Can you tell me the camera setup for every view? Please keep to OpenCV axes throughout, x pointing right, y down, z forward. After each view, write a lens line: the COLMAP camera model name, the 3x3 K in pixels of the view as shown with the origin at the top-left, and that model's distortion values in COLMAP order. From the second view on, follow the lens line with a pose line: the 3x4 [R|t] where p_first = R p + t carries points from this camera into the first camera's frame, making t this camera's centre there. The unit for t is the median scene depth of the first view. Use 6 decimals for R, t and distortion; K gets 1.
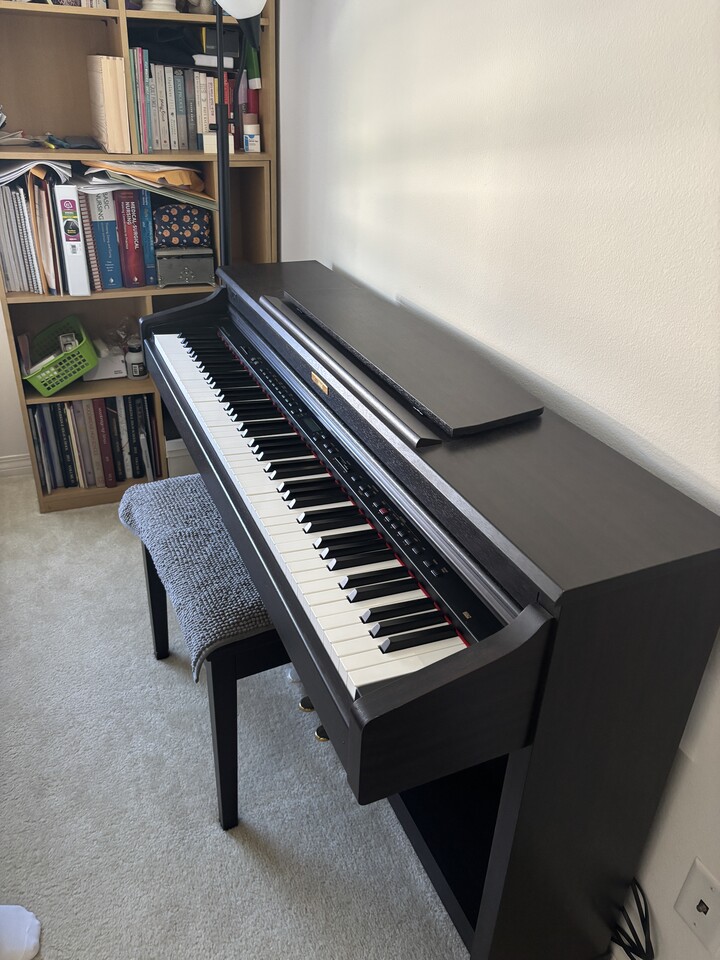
lens RADIAL K [[747.6, 0, 358.5], [0, 747.6, 465.6], [0, 0, 1]] dist [0.078084, -0.093861]
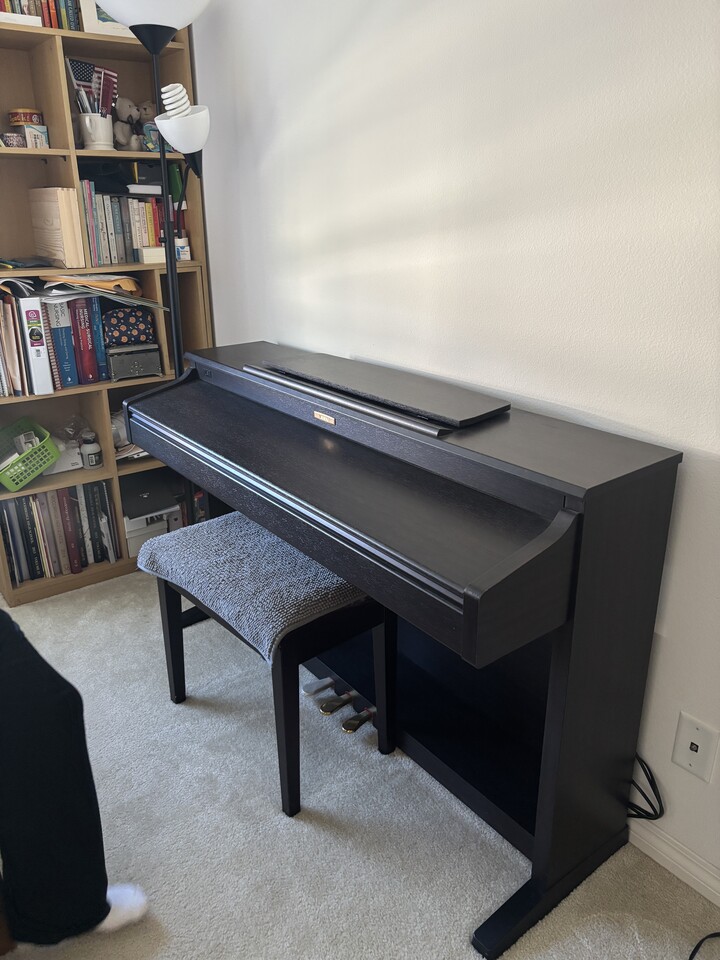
lens RADIAL K [[747.6, 0, 358.5], [0, 747.6, 465.6], [0, 0, 1]] dist [0.078084, -0.093861]
pose [[0.969926, -0.127304, 0.207455, -0.162702], [0.155172, 0.980066, -0.124068, 0.081125], [-0.187525, 0.152528, 0.970345, -0.129935]]
